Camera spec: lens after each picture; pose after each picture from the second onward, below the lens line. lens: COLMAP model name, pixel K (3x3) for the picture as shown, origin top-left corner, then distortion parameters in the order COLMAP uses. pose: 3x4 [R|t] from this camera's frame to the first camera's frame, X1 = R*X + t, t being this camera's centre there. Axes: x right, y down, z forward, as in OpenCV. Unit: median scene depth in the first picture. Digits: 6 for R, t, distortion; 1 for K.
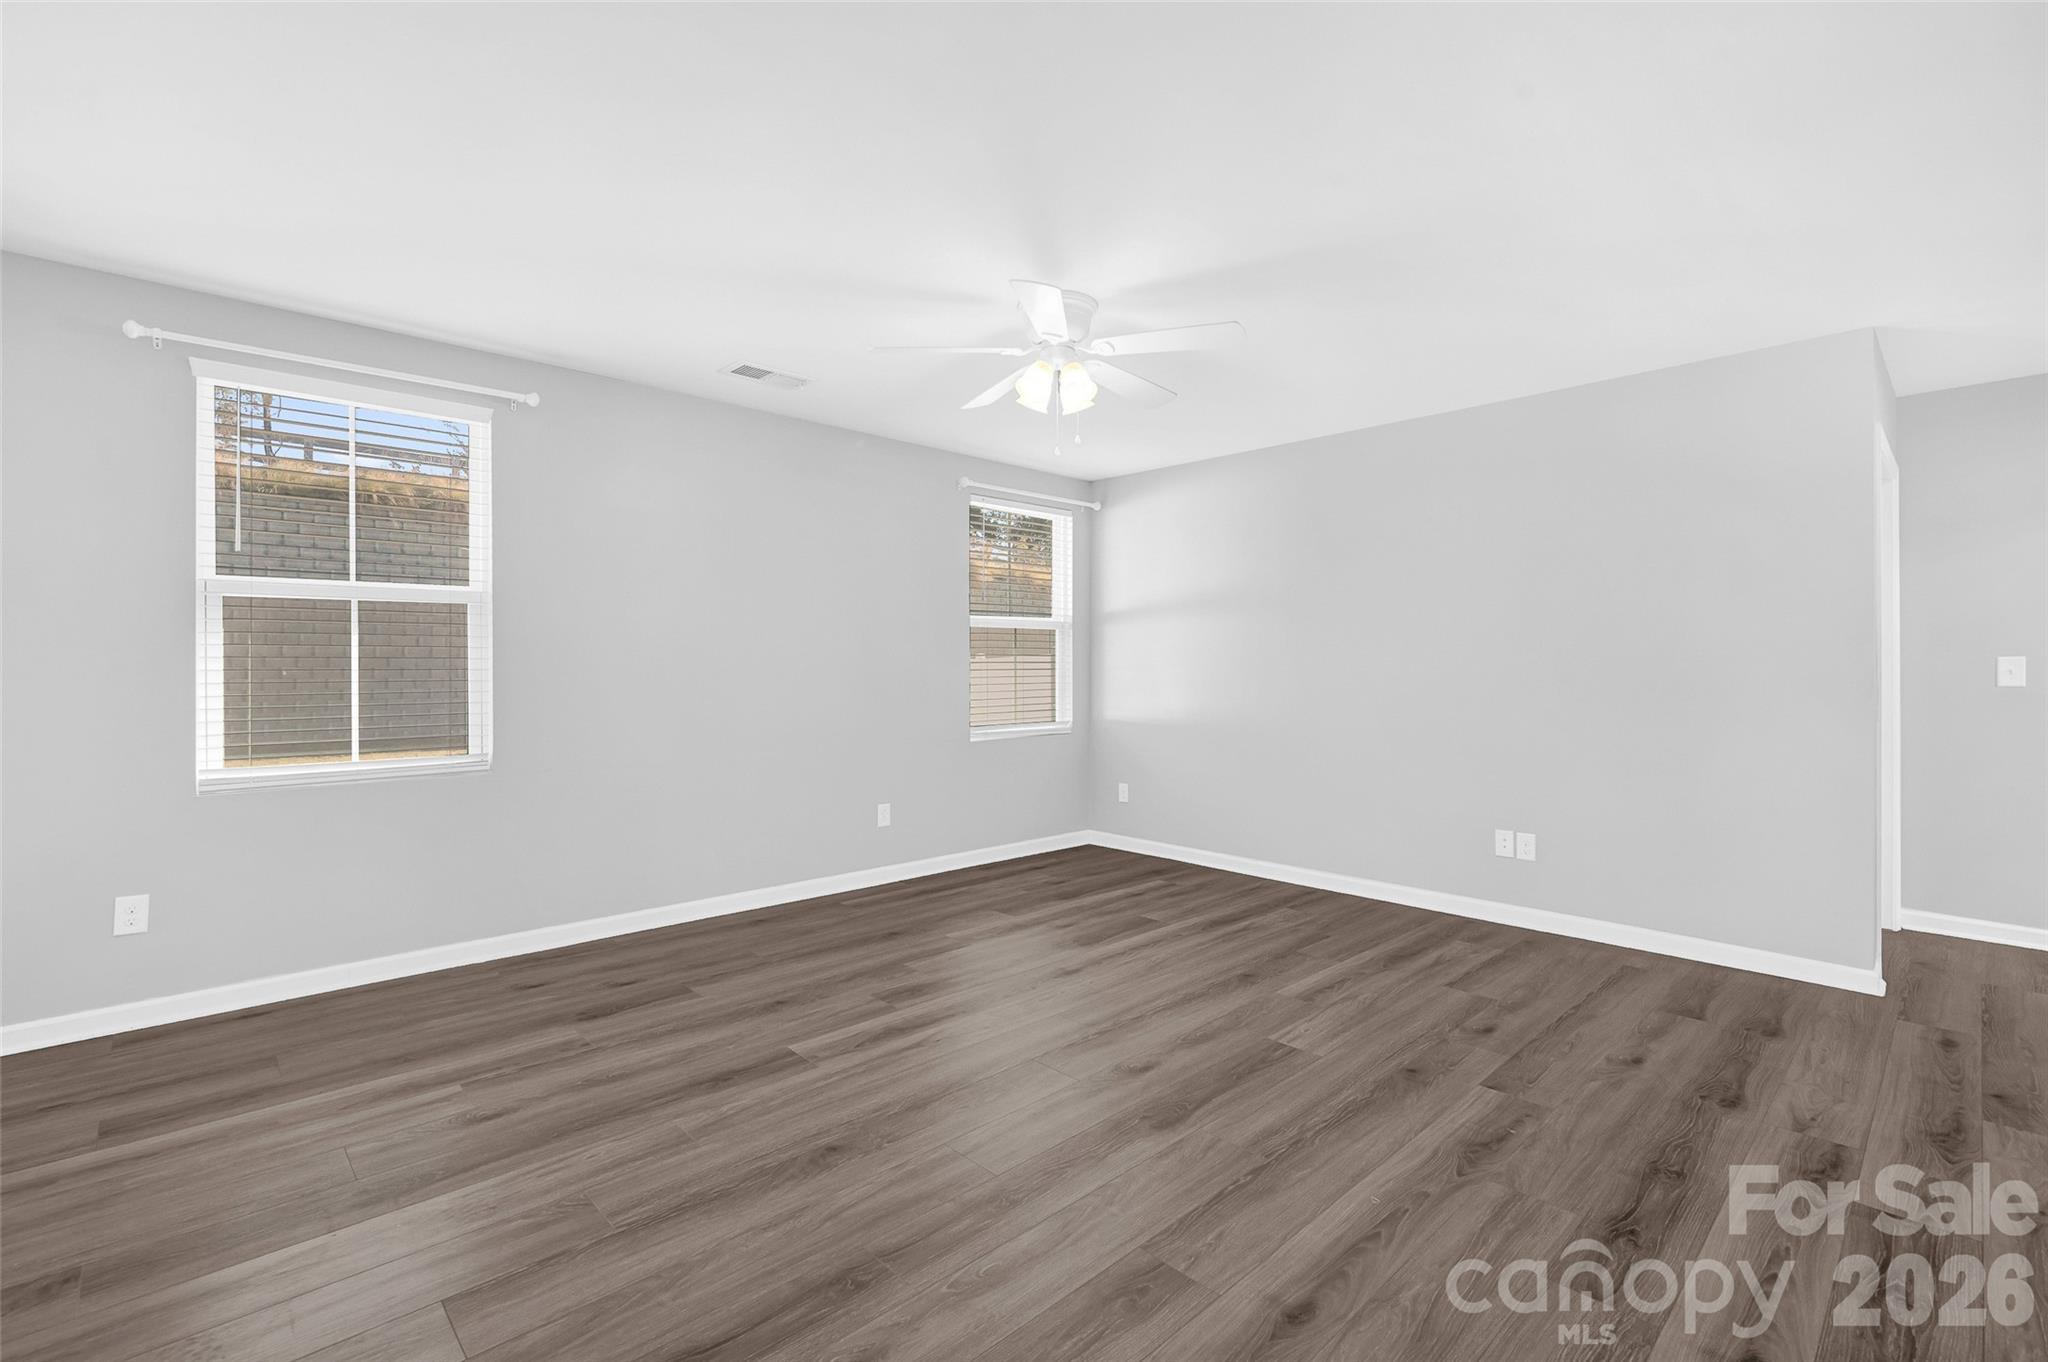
lens RADIAL K [[909.5, 0, 1037.2], [0, 909.5, 670.1], [0, 0, 1]] dist [-0.001395, -0.000397]
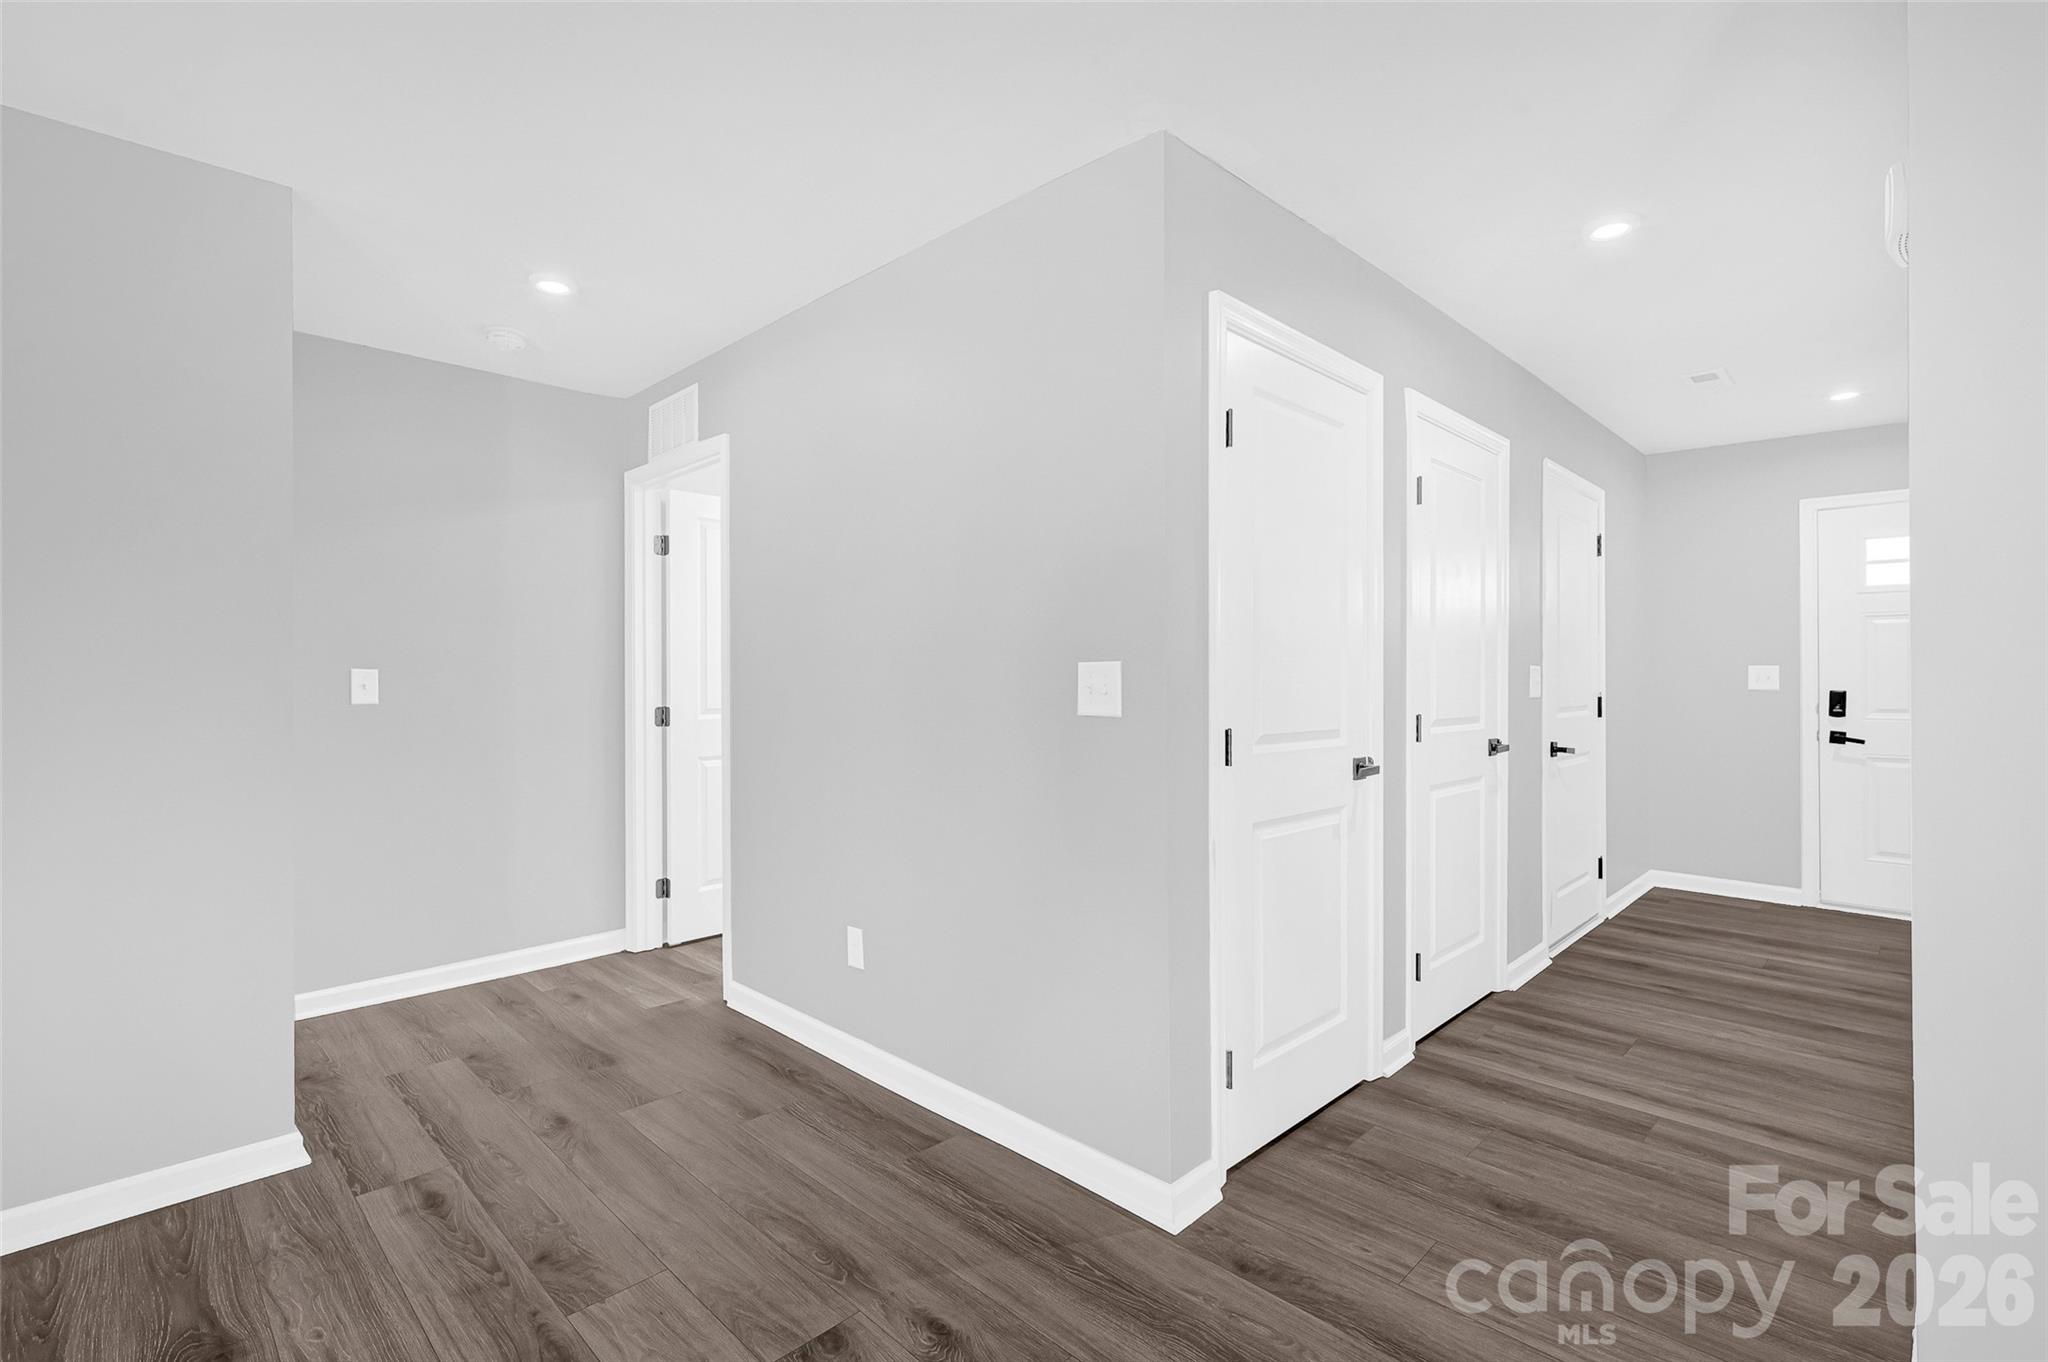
lens RADIAL K [[939.8, 0, 1024.0], [0, 939.8, 681.0], [0, 0, 1]] dist [0.001845, 0.000123]
pose [[-0.016474, -0.006952, 0.999840, 0.212855], [0.002240, 0.999973, 0.006990, -0.010404], [-0.999862, 0.002355, -0.016458, 0.472548]]
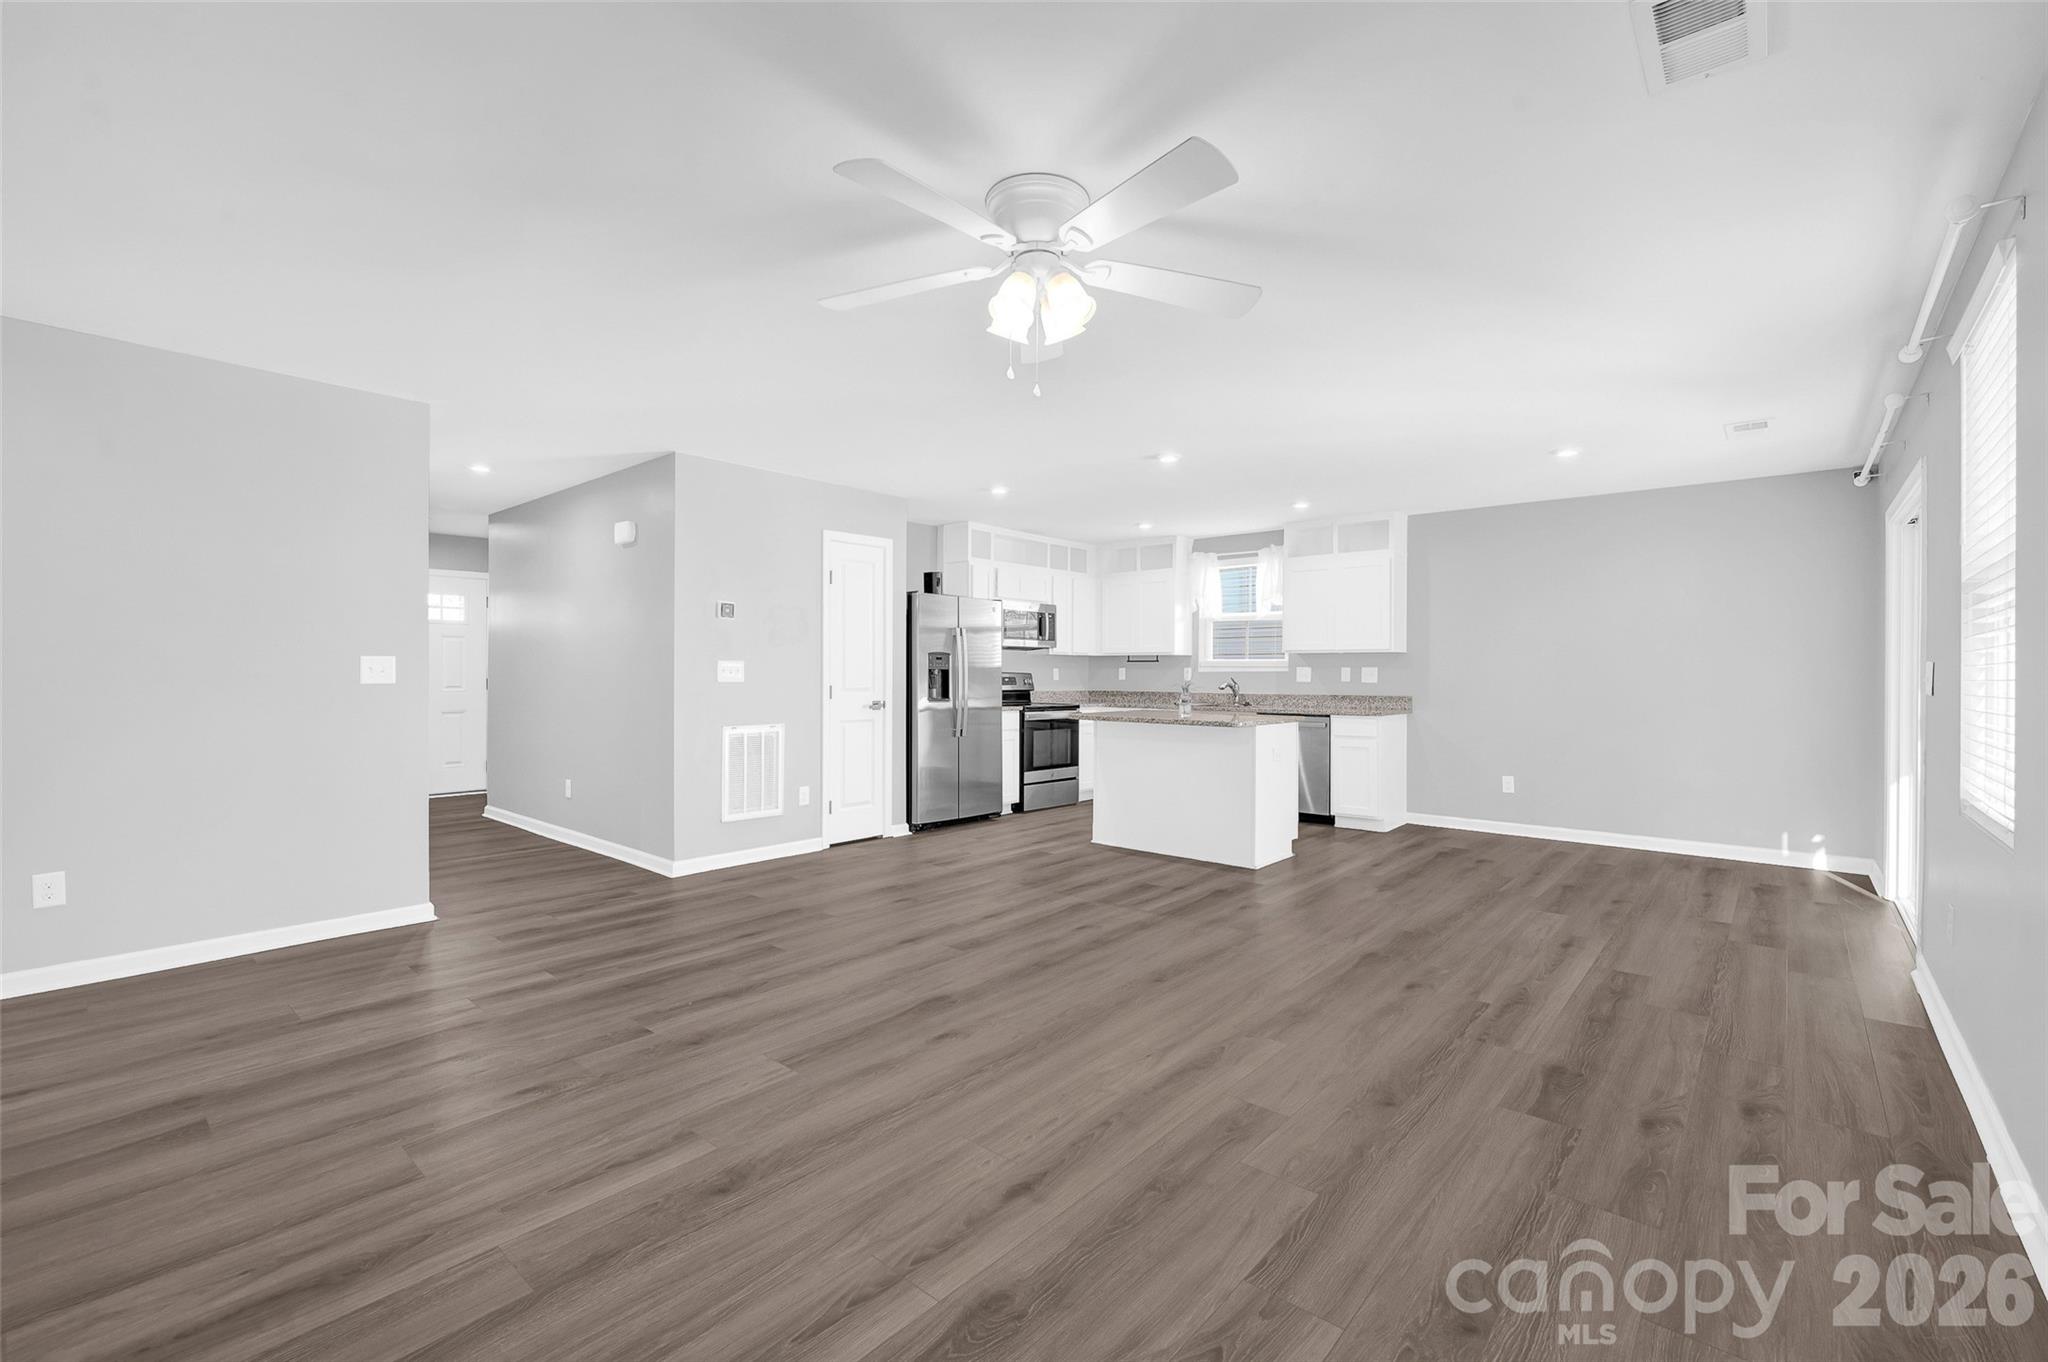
lens RADIAL K [[873.9, 0, 1030.1], [0, 873.9, 671.8], [0, 0, 1]] dist [0.000098, -0.000381]
pose [[-0.995953, -0.005821, -0.089685, 0.091248], [-0.005888, 0.999983, 0.000485, -0.002511], [0.089681, 0.001011, -0.995970, 1.697902]]
